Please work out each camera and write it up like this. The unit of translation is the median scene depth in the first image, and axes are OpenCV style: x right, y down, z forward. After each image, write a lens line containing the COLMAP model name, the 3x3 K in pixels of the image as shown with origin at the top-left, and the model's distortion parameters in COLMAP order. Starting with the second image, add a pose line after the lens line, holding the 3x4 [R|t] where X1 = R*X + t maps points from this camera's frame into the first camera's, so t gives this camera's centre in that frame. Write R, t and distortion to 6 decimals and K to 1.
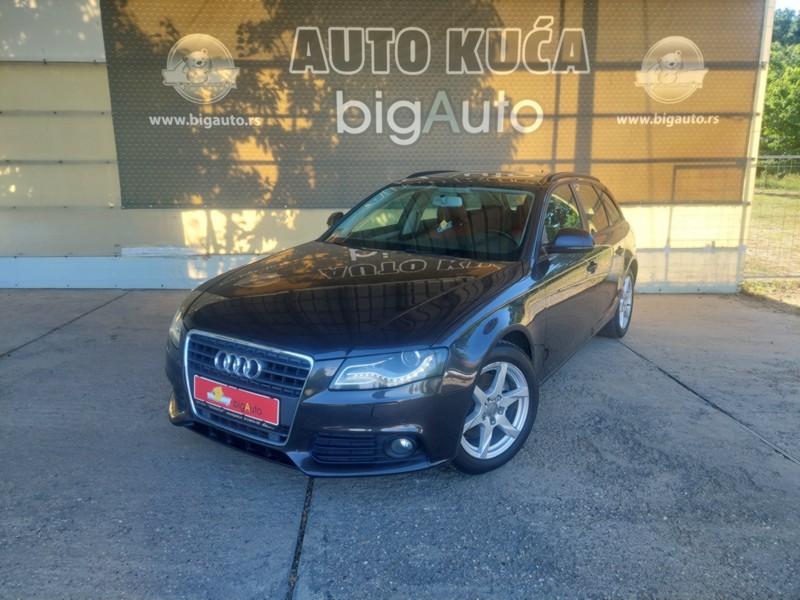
lens RADIAL K [[573.1, 0, 403.1], [0, 573.1, 299.2], [0, 0, 1]] dist [0.042382, -0.034889]
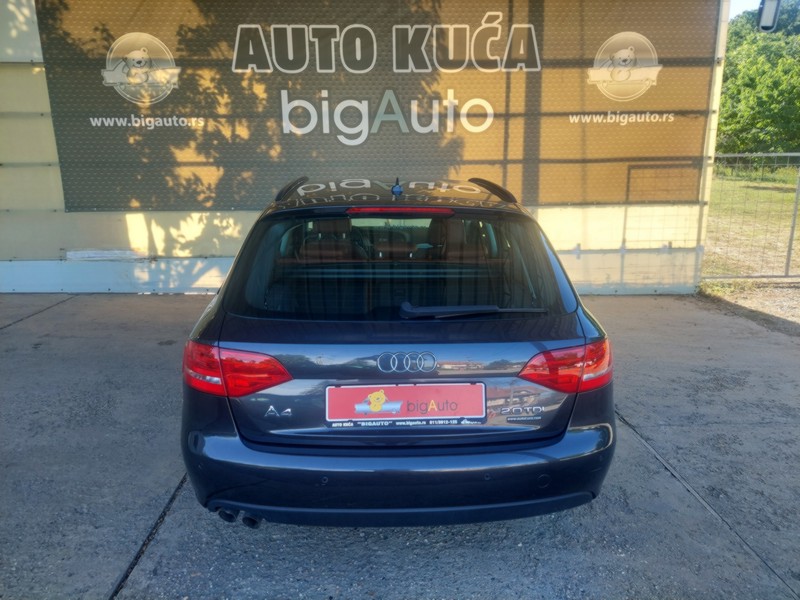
lens RADIAL K [[573.1, 0, 409.1], [0, 573.1, 302.3], [0, 0, 1]] dist [0.042382, -0.034889]
pose [[0.999973, -0.004236, -0.005945, 0.105788], [0.004335, 0.999849, 0.016857, -0.016916], [0.005873, -0.016882, 0.999840, 0.015595]]
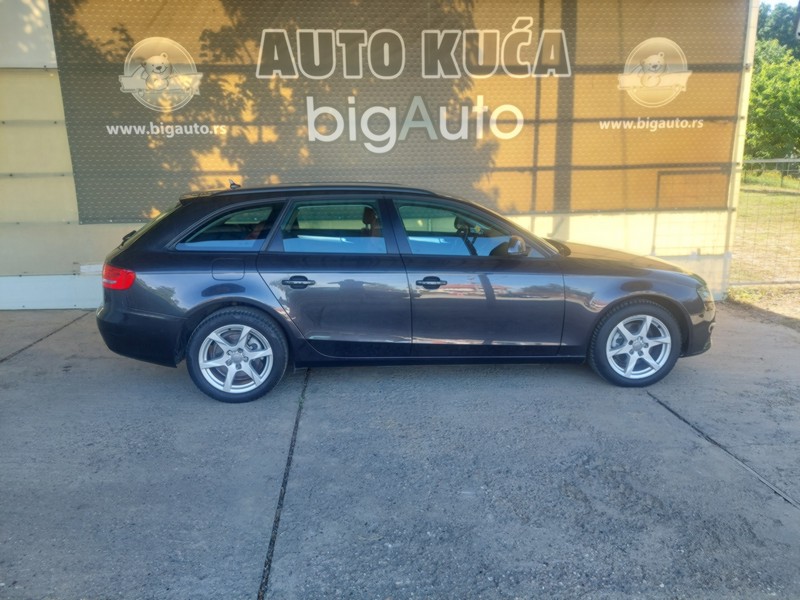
lens RADIAL K [[573.1, 0, 406.1], [0, 573.1, 303.1], [0, 0, 1]] dist [0.042382, -0.034889]
pose [[0.999364, -0.017786, 0.030911, 0.012477], [0.017391, 0.999764, 0.013005, -0.031629], [-0.031135, -0.012459, 0.999438, 0.043157]]
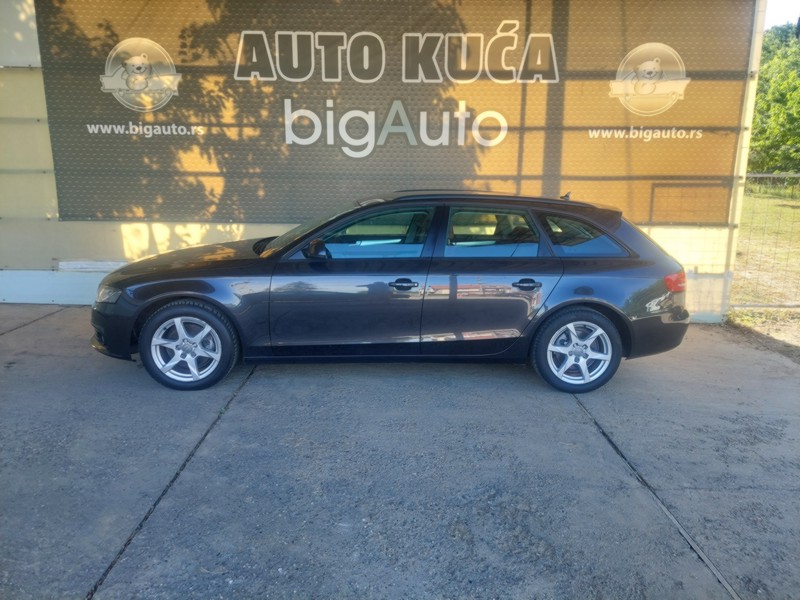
lens RADIAL K [[573.1, 0, 407.0], [0, 573.1, 295.7], [0, 0, 1]] dist [0.042382, -0.034889]
pose [[0.998935, 0.022023, -0.040545, 0.127647], [-0.022395, 0.999711, -0.008726, -0.038552], [0.040341, 0.009624, 0.999140, 0.075920]]
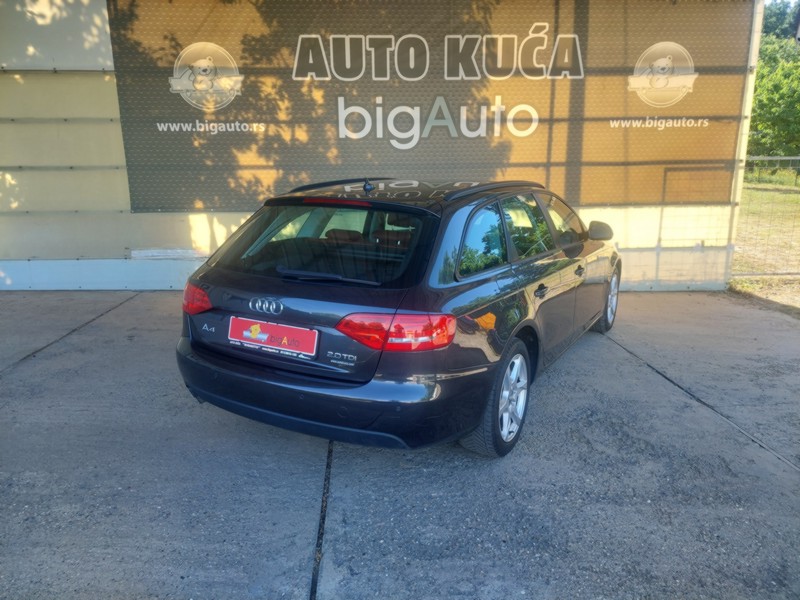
lens RADIAL K [[573.1, 0, 400.3], [0, 573.1, 306.0], [0, 0, 1]] dist [0.042382, -0.034889]
pose [[0.999976, -0.005977, 0.003387, -0.009999], [0.005903, 0.999756, 0.021283, -0.008831], [-0.003514, -0.021263, 0.999768, -0.038637]]
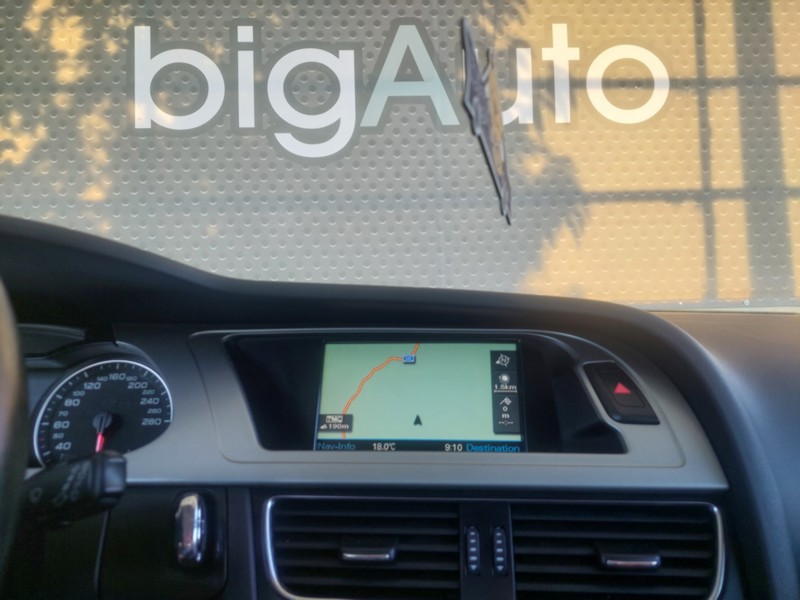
lens RADIAL K [[573.1, 0, 410.4], [0, 573.1, 294.4], [0, 0, 1]] dist [0.042382, -0.034889]
pose [[0.999750, -0.022263, -0.002280, 0.066220], [0.020921, 0.965918, -0.258002, -0.082777], [0.007947, 0.257889, 0.966142, 0.669848]]
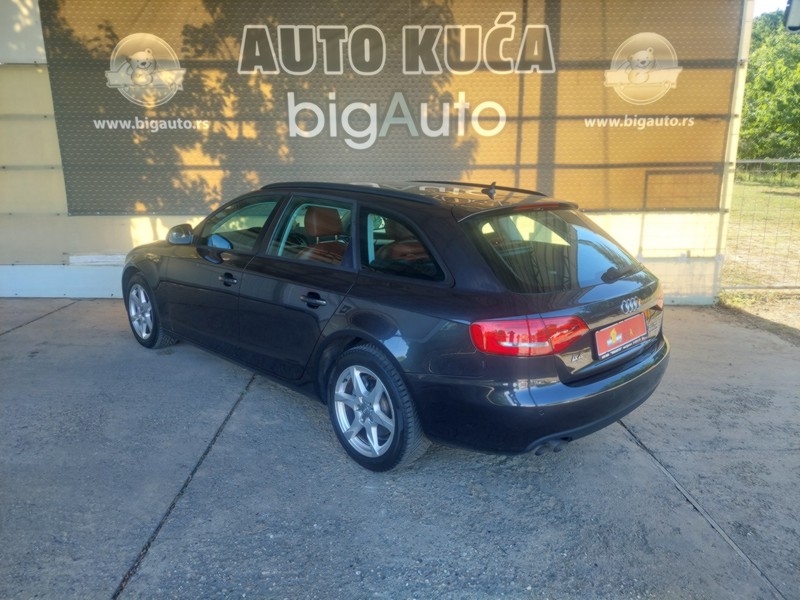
lens RADIAL K [[573.1, 0, 408.7], [0, 573.1, 304.7], [0, 0, 1]] dist [0.042382, -0.034889]
pose [[0.999659, 0.005442, -0.025526, 0.110894], [-0.005008, 0.999842, 0.017033, -0.027199], [0.025615, -0.016899, 0.999529, 0.044249]]
